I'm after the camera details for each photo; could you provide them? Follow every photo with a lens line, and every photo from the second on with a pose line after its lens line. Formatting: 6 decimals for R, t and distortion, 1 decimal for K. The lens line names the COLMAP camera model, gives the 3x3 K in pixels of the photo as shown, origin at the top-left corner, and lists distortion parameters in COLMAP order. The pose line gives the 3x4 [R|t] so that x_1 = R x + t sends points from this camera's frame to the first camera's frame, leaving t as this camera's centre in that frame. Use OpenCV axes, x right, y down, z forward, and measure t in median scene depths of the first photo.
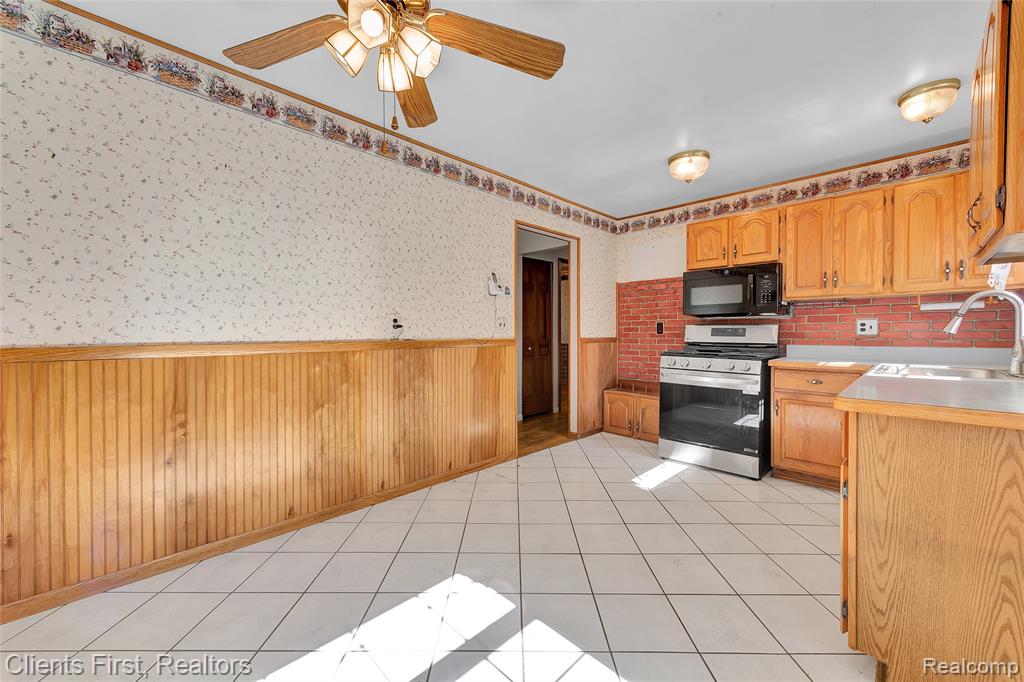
lens RADIAL K [[397.8, 0, 509.9], [0, 397.8, 337.8], [0, 0, 1]] dist [0.007120, -0.000524]
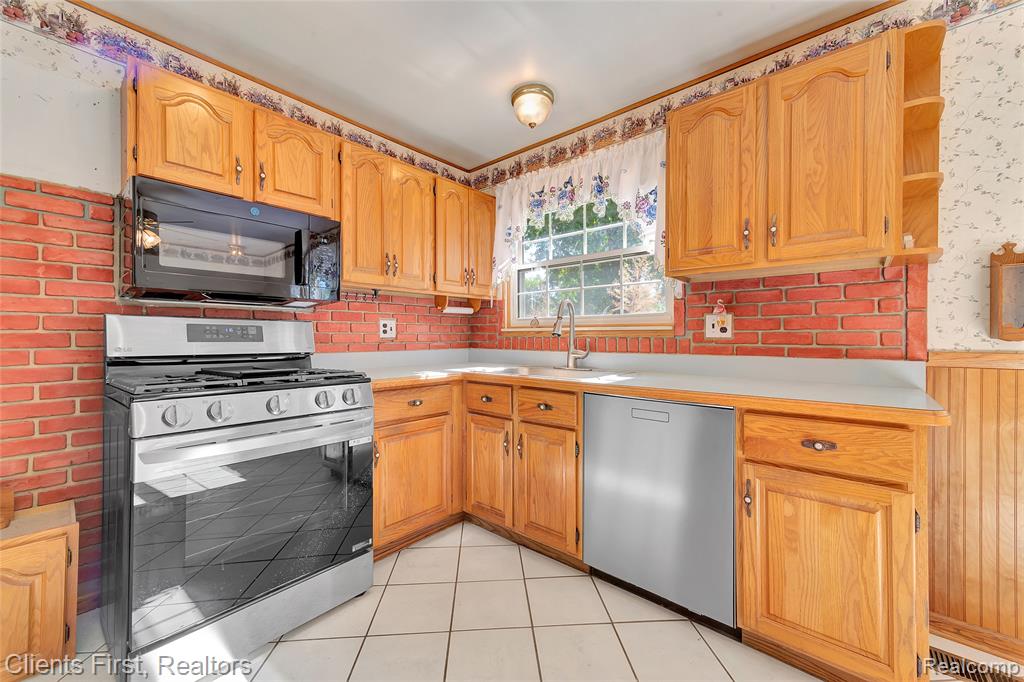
lens RADIAL K [[397.8, 0, 512.0], [0, 397.8, 337.8], [0, 0, 1]] dist [0.007120, -0.000524]
pose [[-0.073649, -0.001980, 0.997282, 0.027544], [0.011083, 0.999935, 0.002804, -0.006634], [-0.997223, 0.011260, -0.073622, 0.759948]]
